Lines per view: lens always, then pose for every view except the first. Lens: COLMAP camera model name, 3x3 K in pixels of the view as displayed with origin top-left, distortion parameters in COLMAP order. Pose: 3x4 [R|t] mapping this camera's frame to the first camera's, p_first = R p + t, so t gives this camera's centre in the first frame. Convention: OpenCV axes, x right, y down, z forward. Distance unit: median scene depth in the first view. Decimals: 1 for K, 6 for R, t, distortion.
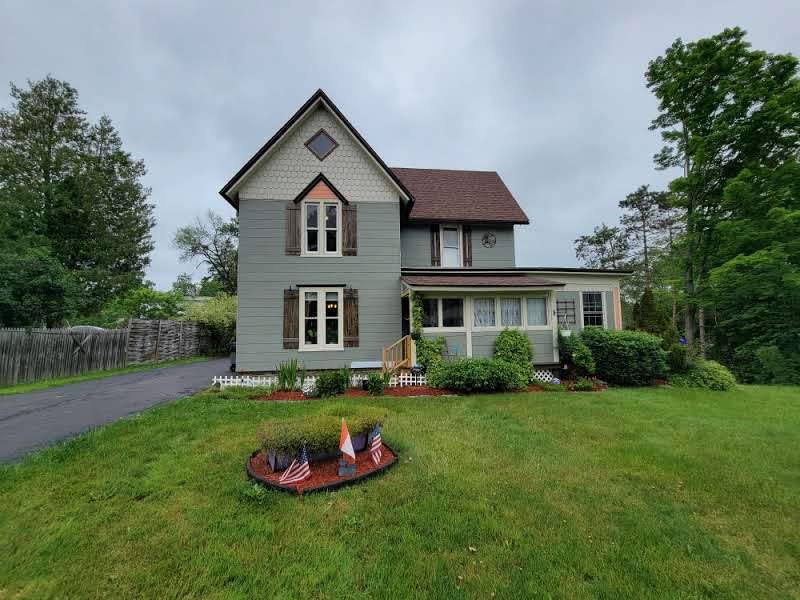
lens RADIAL K [[326.2, 0, 399.9], [0, 326.2, 300.4], [0, 0, 1]] dist [-0.001015, -0.000350]
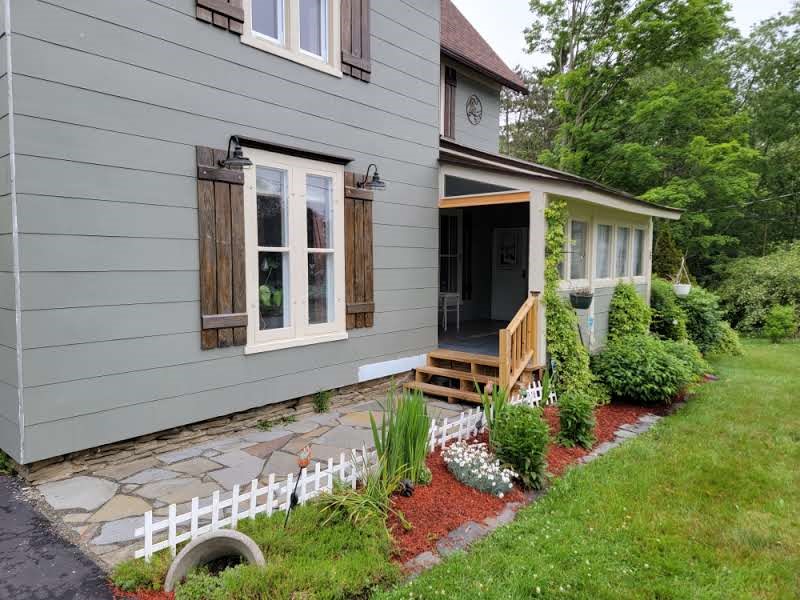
lens RADIAL K [[558.0, 0, 399.8], [0, 558.0, 299.7], [0, 0, 1]] dist [0.059501, 0.007586]
pose [[0.725460, -0.026083, 0.687770, -0.565059], [-0.068905, 0.991509, 0.110284, 0.033287], [-0.684806, -0.127397, 0.717503, 0.499991]]
